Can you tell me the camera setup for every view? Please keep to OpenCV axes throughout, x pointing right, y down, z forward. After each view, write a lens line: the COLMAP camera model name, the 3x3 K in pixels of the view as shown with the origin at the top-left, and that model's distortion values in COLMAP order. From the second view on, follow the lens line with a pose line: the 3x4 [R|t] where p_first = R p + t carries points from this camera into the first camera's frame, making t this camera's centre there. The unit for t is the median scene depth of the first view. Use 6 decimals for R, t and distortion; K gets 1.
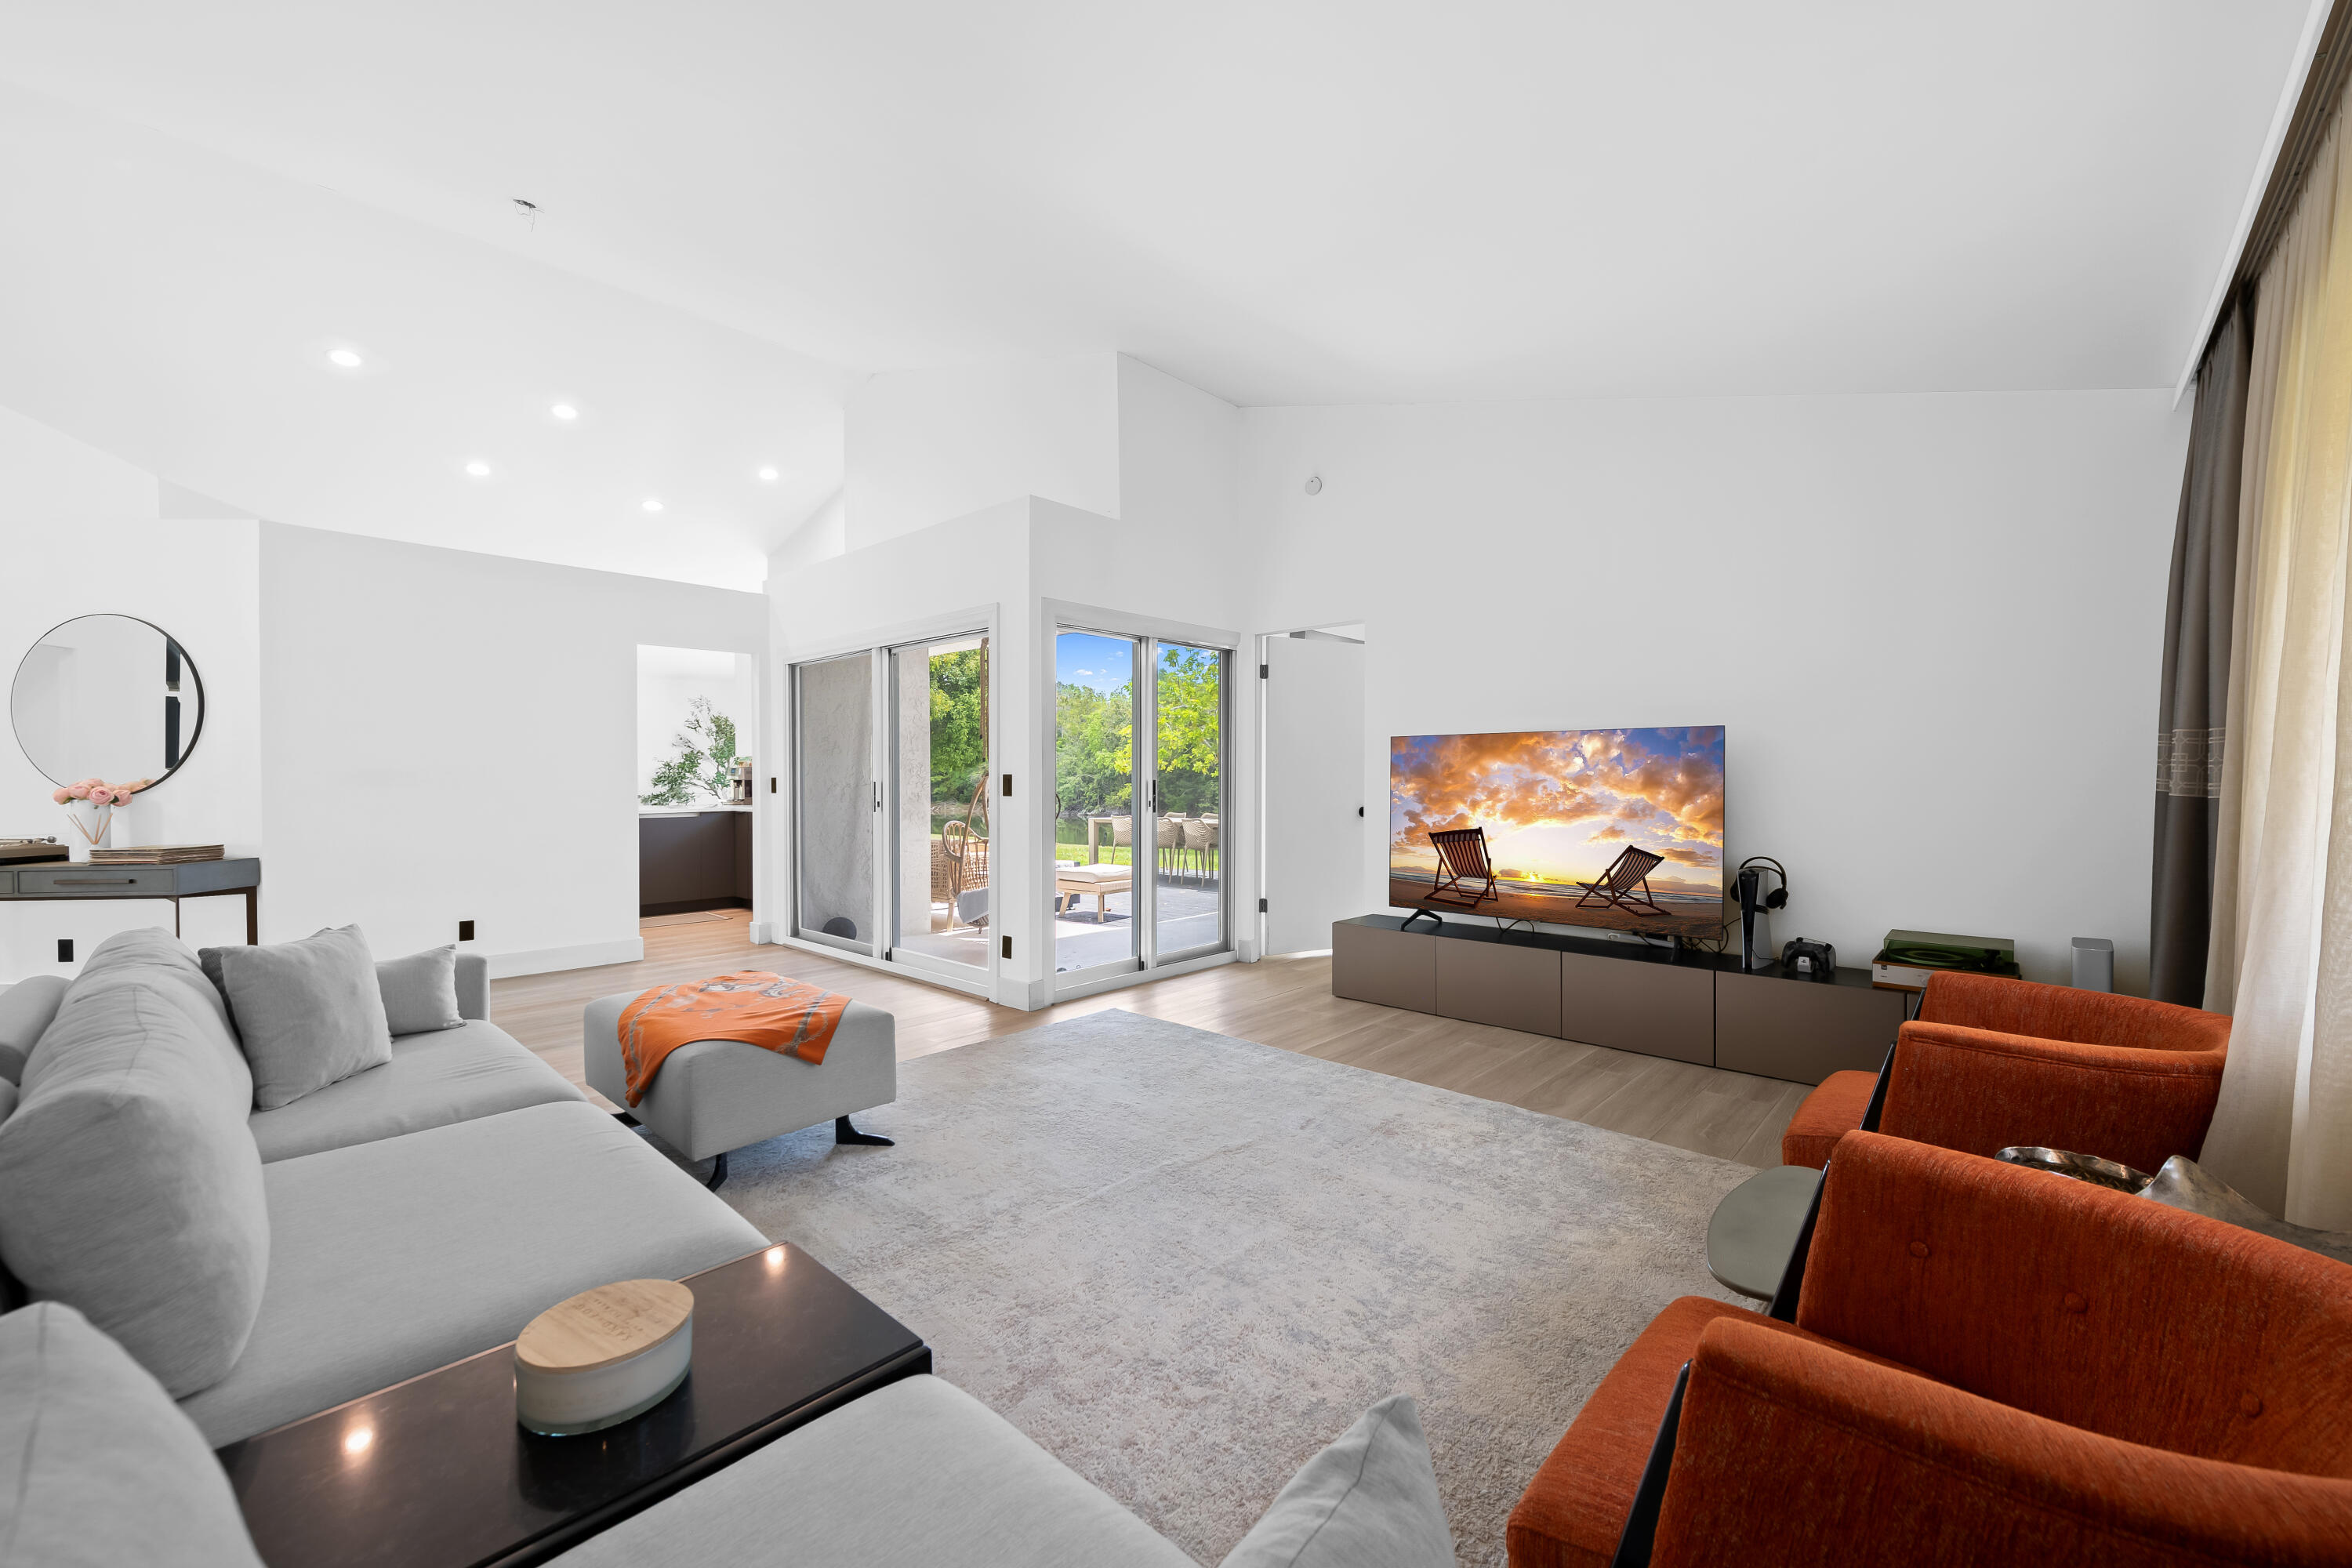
lens RADIAL K [[928.8, 0, 1189.8], [0, 928.8, 779.0], [0, 0, 1]] dist [0.001601, -0.000052]
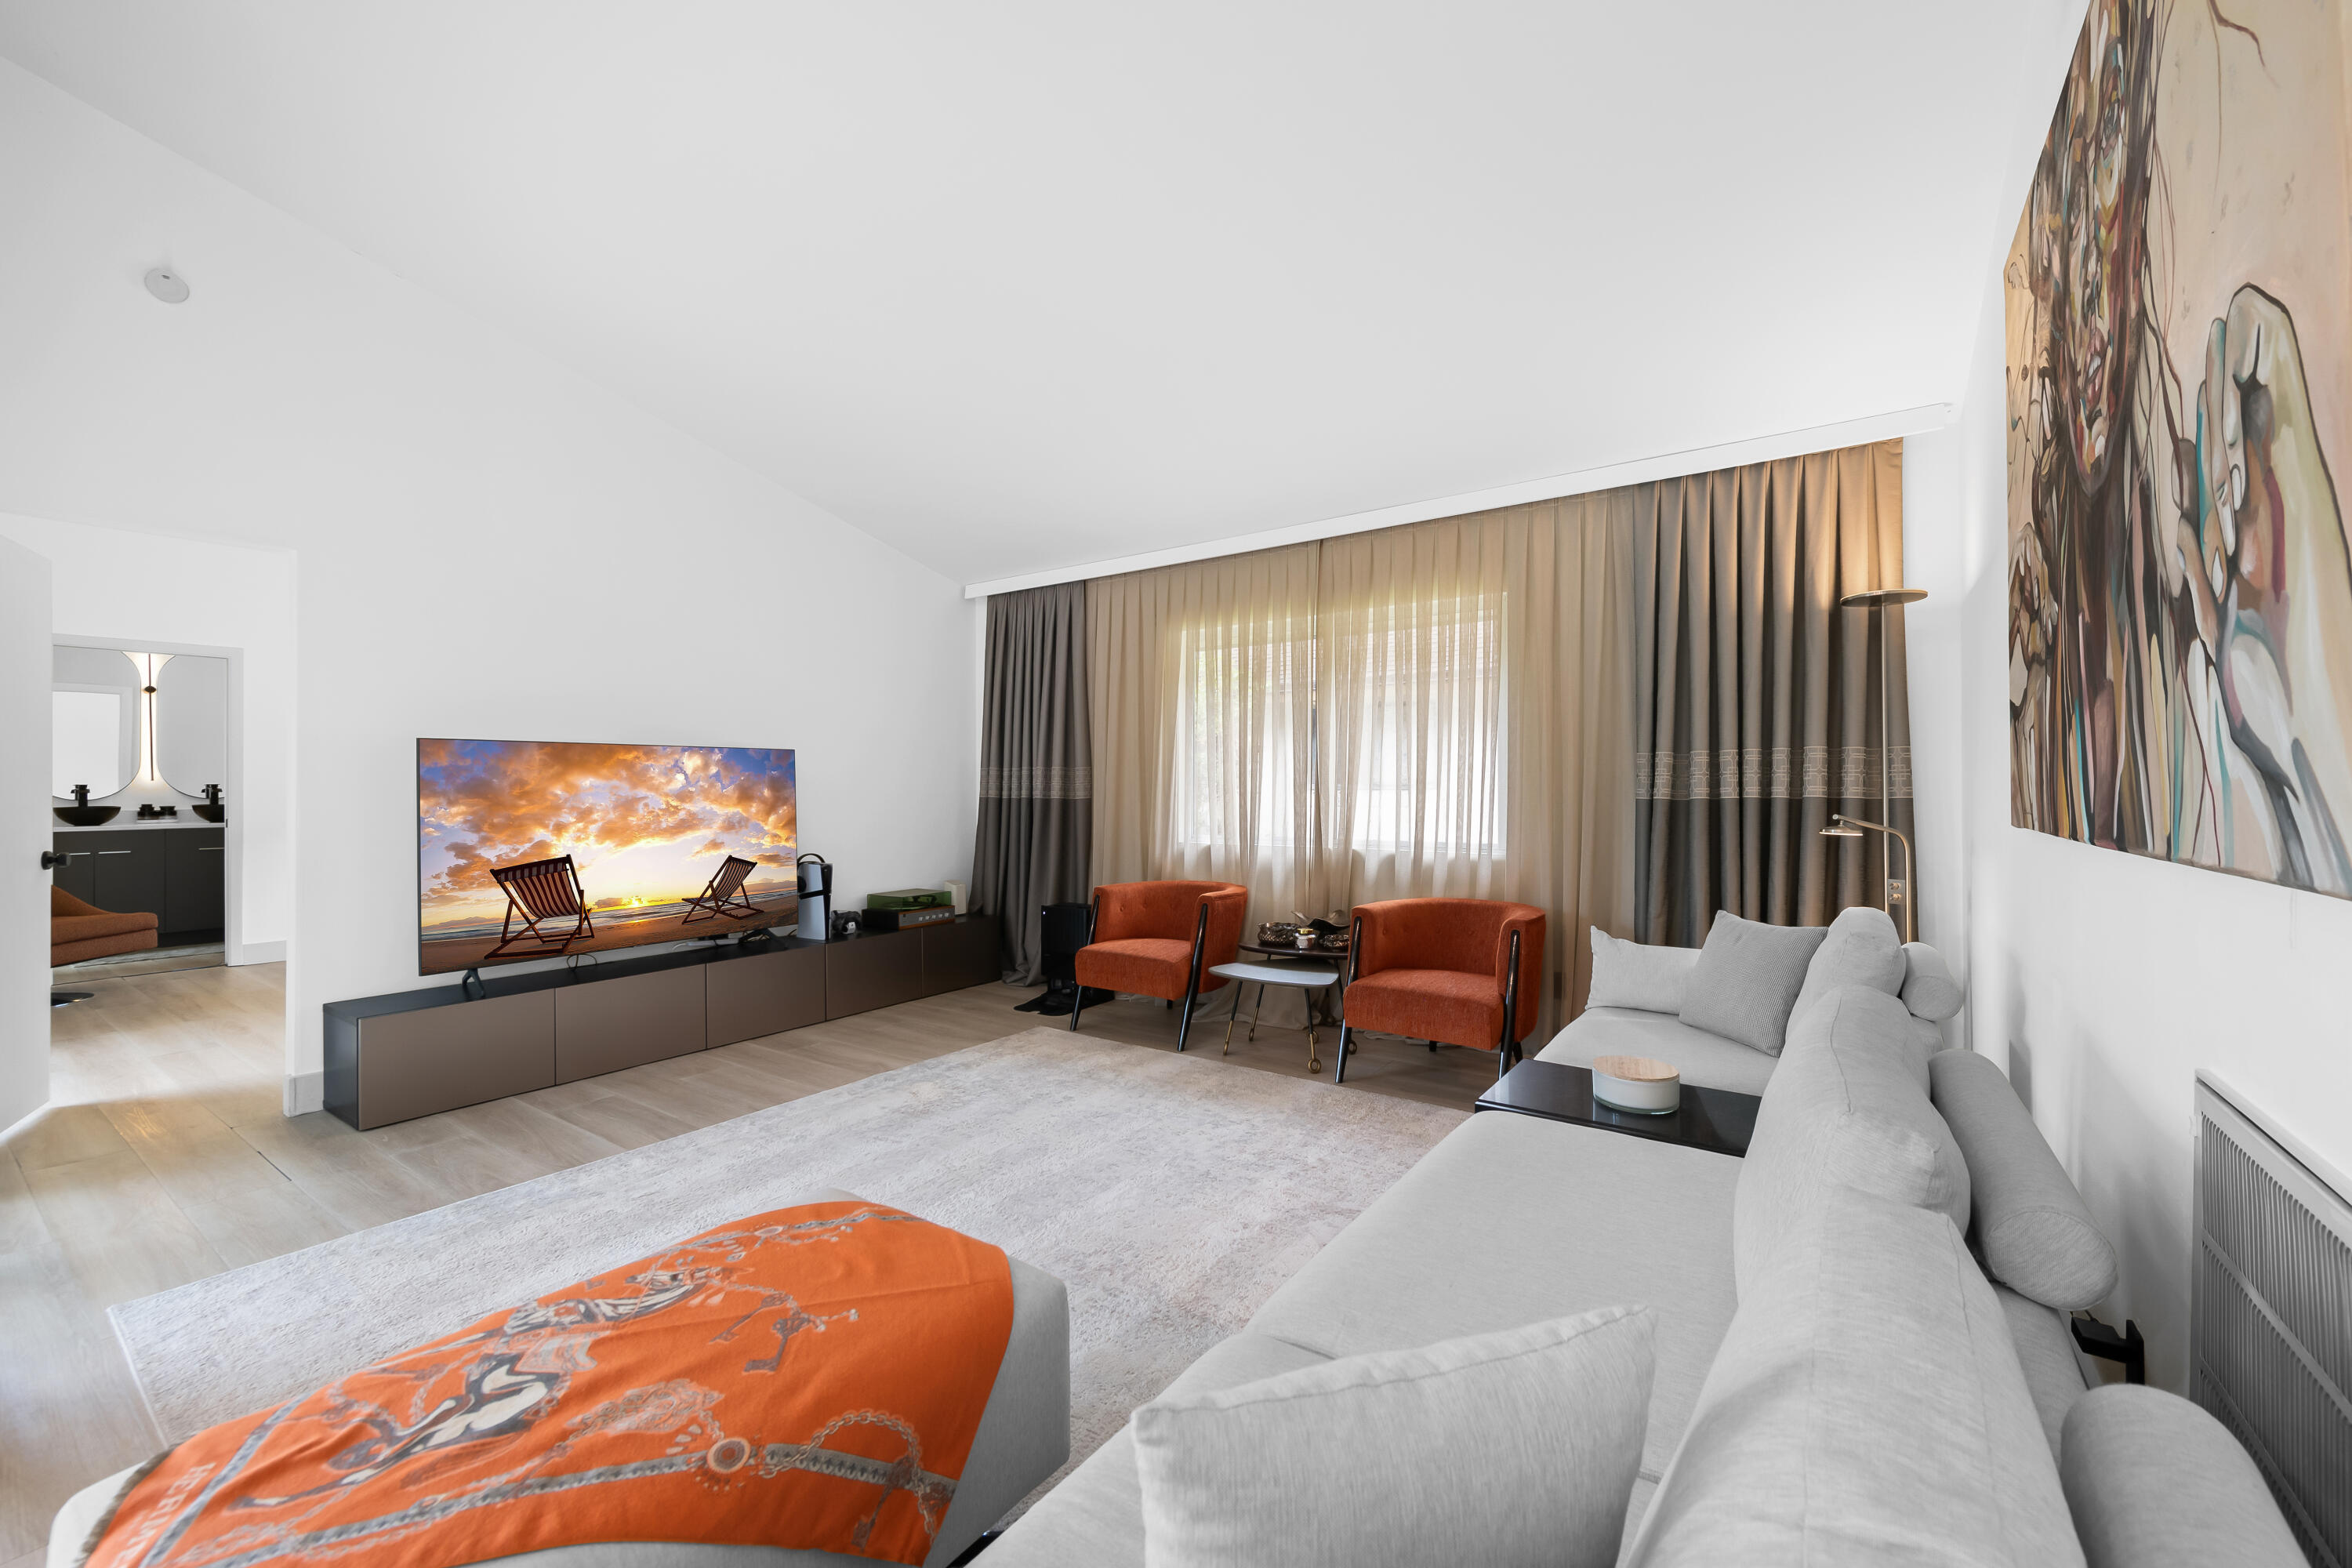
lens RADIAL K [[928.8, 0, 1189.8], [0, 928.8, 779.0], [0, 0, 1]] dist [0.001601, -0.000052]
pose [[-0.148714, 0.010087, 0.988829, -0.654136], [0.023838, 0.999694, -0.006613, 0.002139], [-0.988593, 0.022588, -0.148909, 0.608434]]
